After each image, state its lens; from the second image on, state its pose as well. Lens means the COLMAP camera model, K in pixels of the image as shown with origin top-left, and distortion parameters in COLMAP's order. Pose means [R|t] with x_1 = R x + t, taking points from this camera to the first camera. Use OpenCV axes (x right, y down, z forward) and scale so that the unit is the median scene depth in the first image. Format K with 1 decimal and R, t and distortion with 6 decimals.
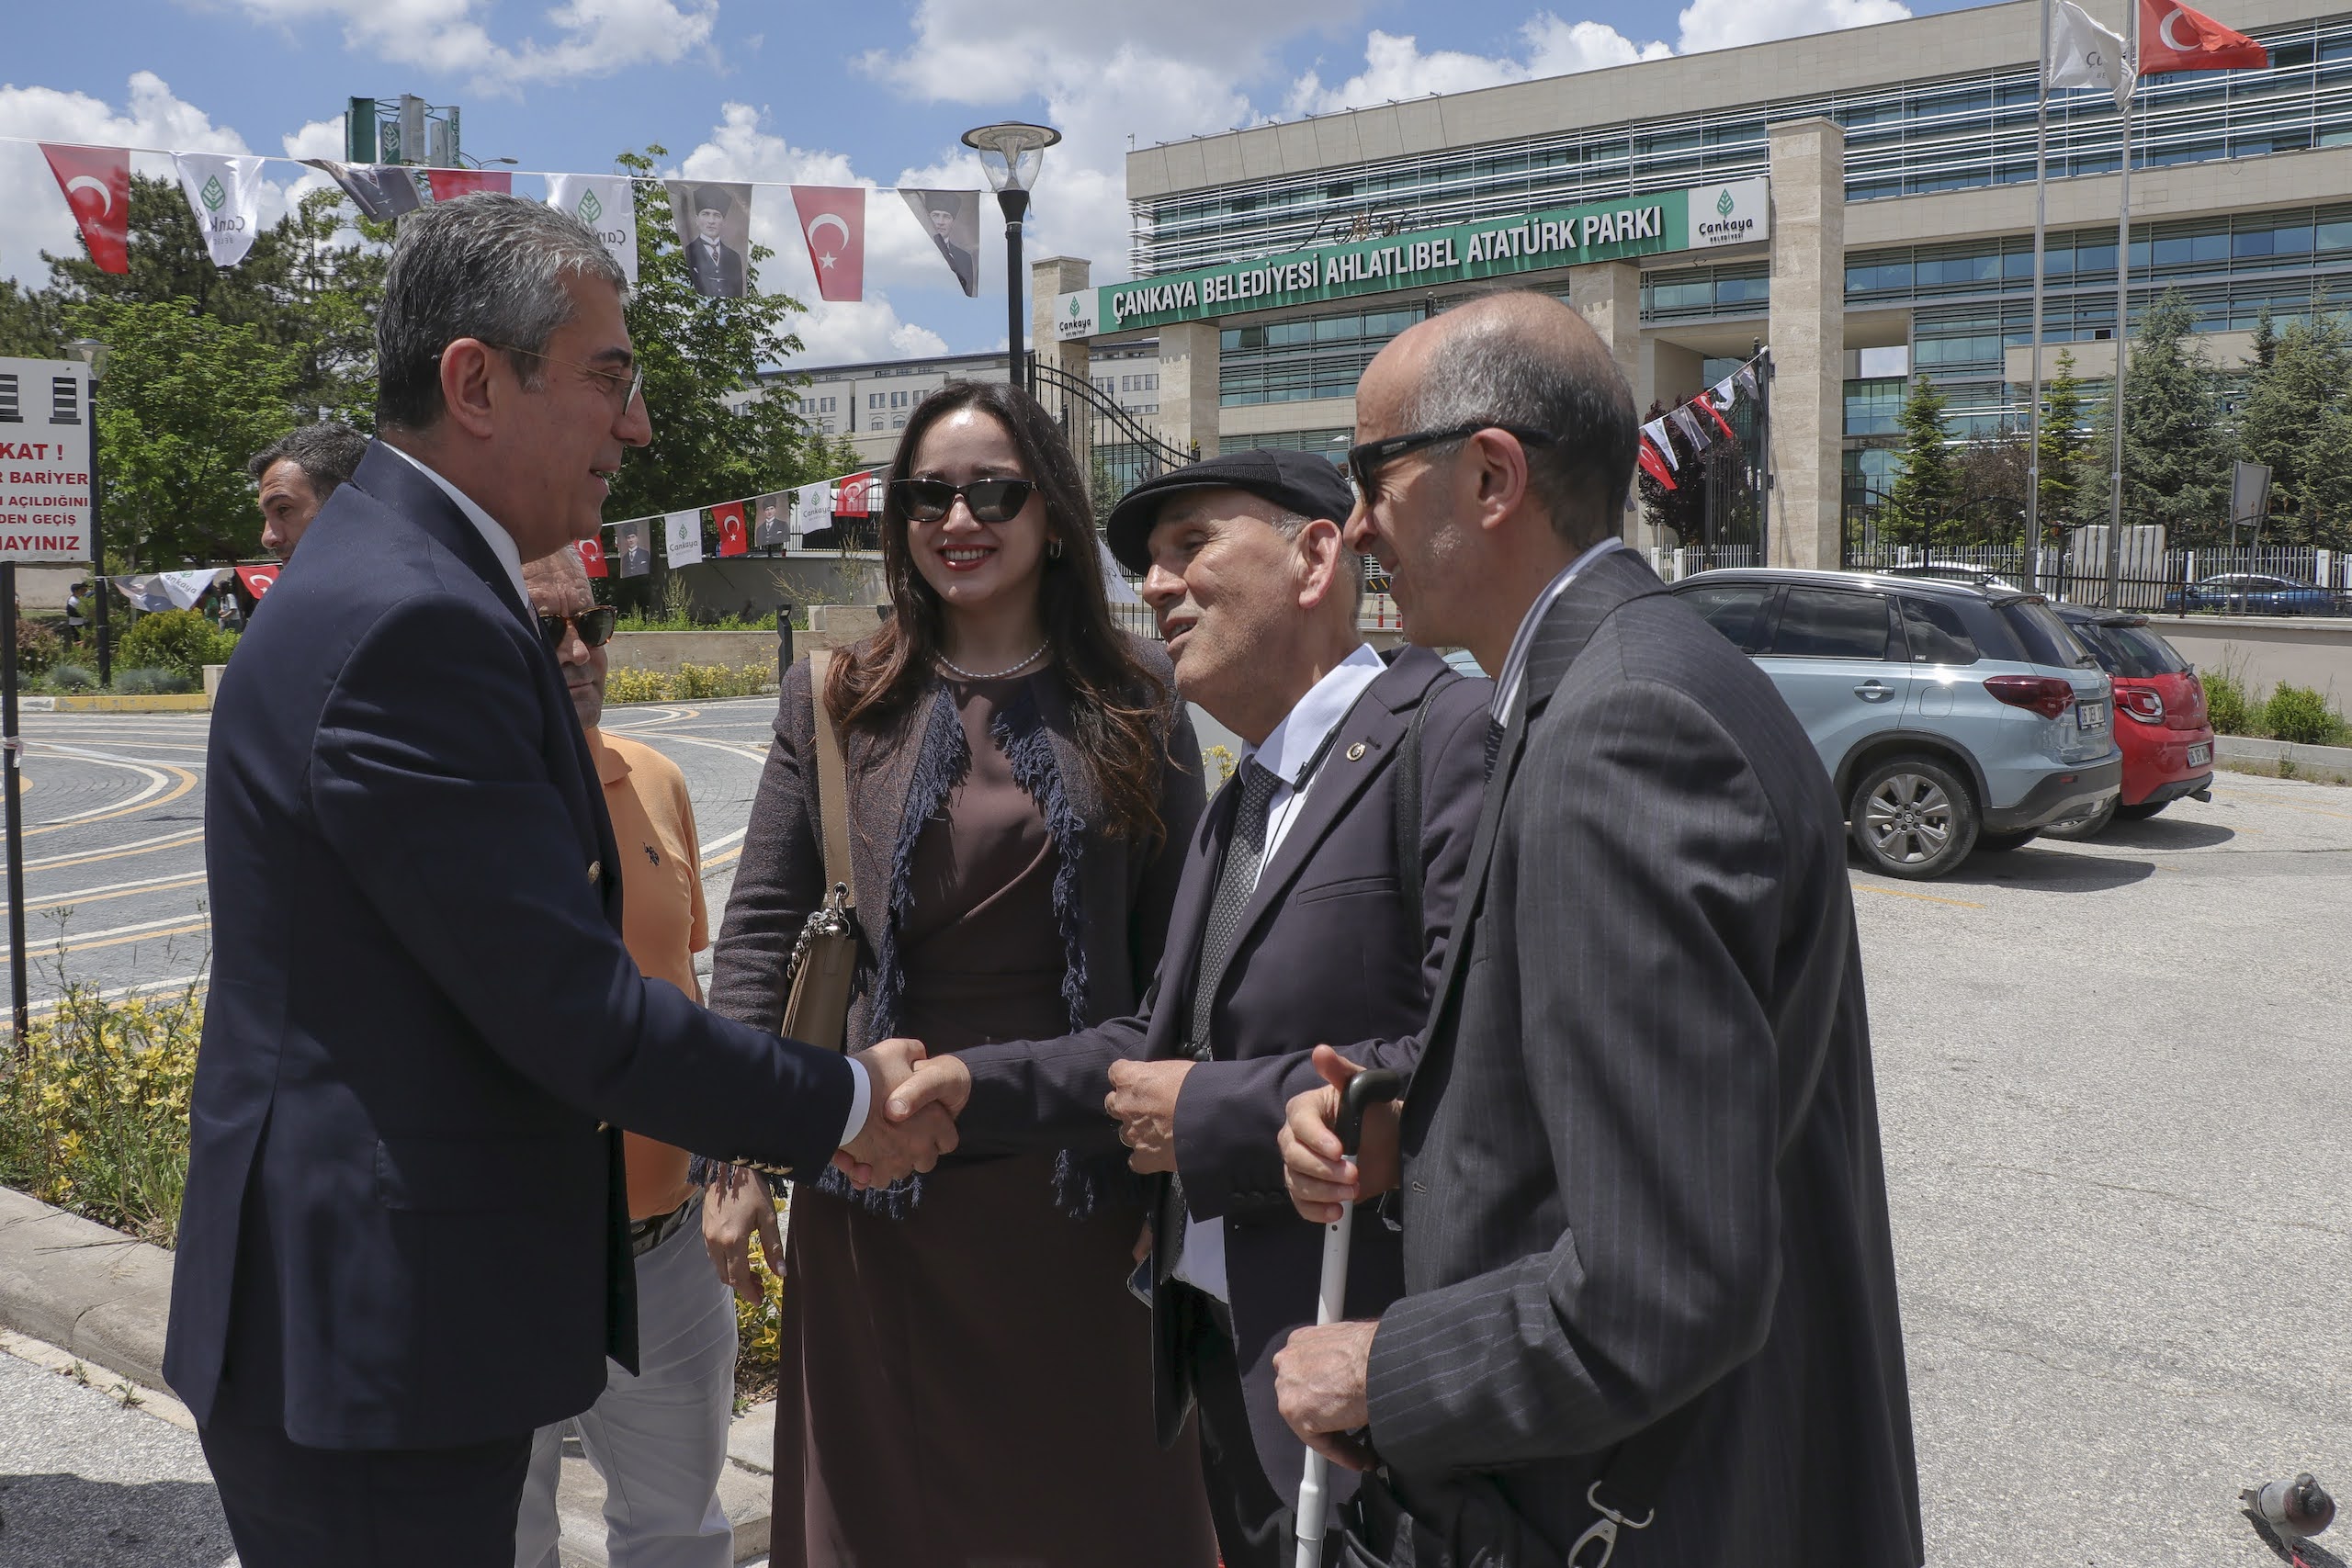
lens RADIAL K [[2131.3, 0, 1182.4], [0, 2131.3, 830.9], [0, 0, 1]] dist [-0.202738, 0.186298]
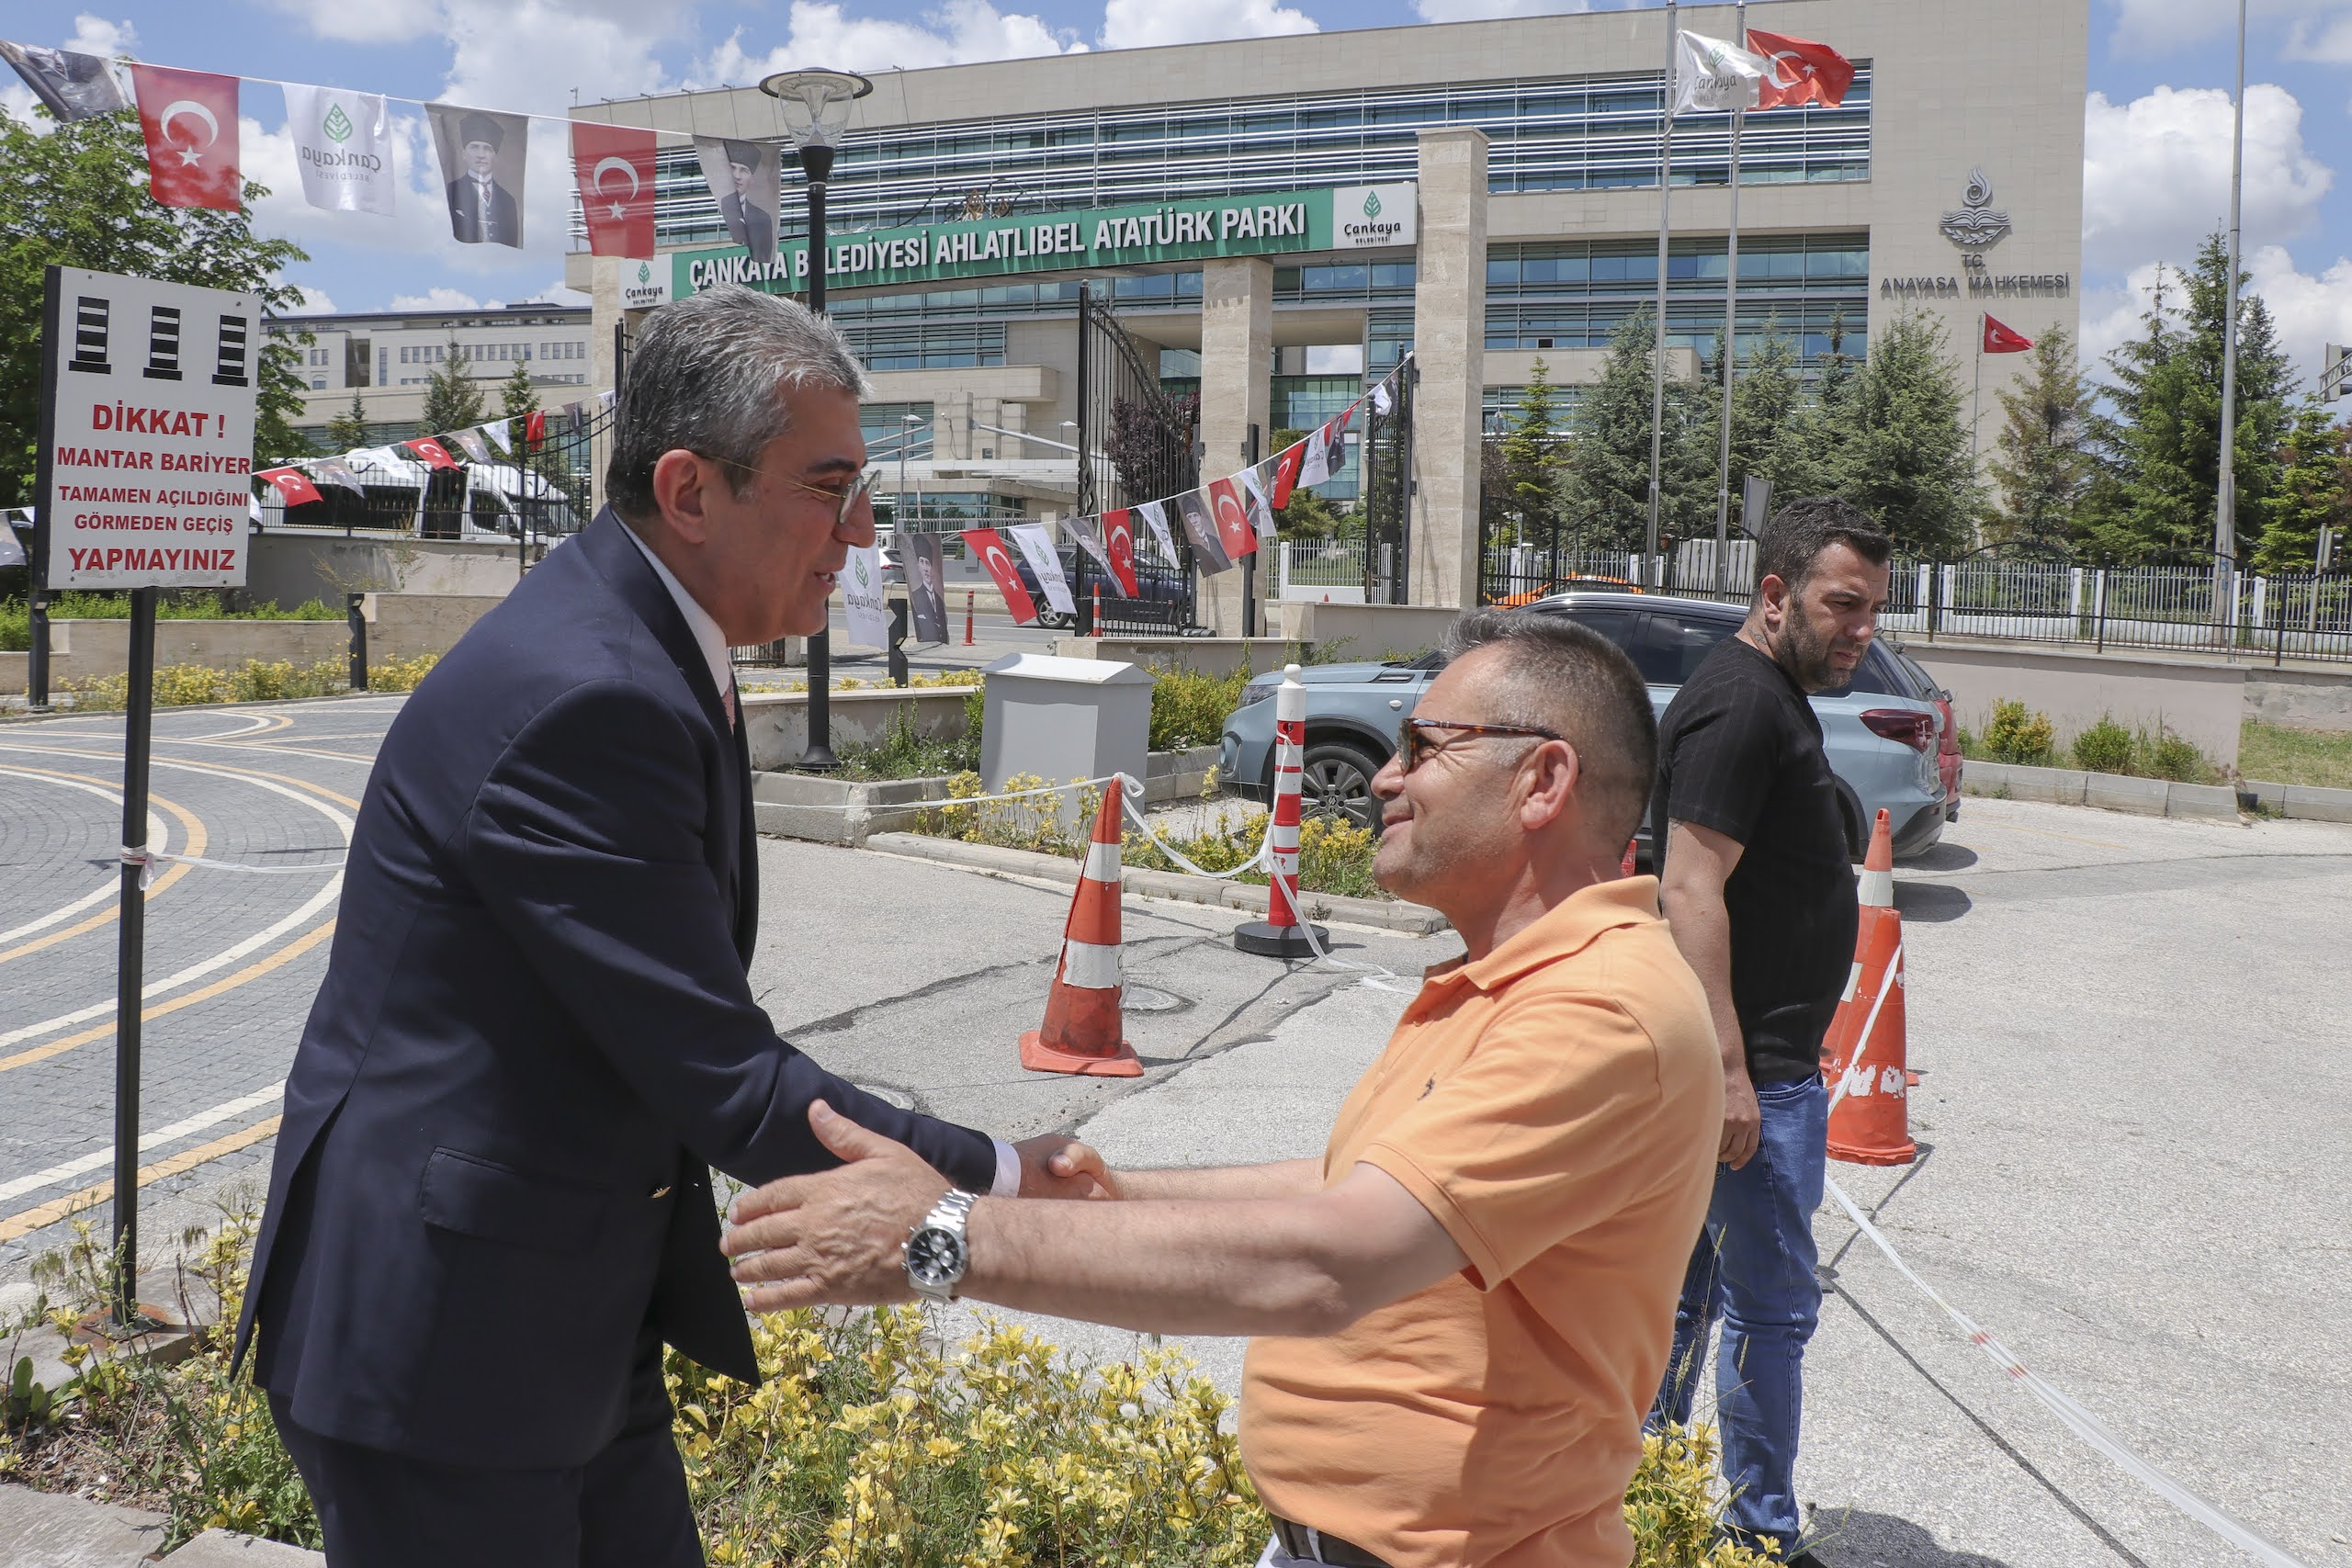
lens RADIAL K [[2131.3, 0, 1182.4], [0, 2131.3, 830.9], [0, 0, 1]] dist [-0.202738, 0.186298]
pose [[0.954220, -0.009586, 0.298953, -0.115676], [0.006488, 0.999914, 0.011354, -0.014662], [-0.299037, -0.008894, 0.954200, 0.064649]]
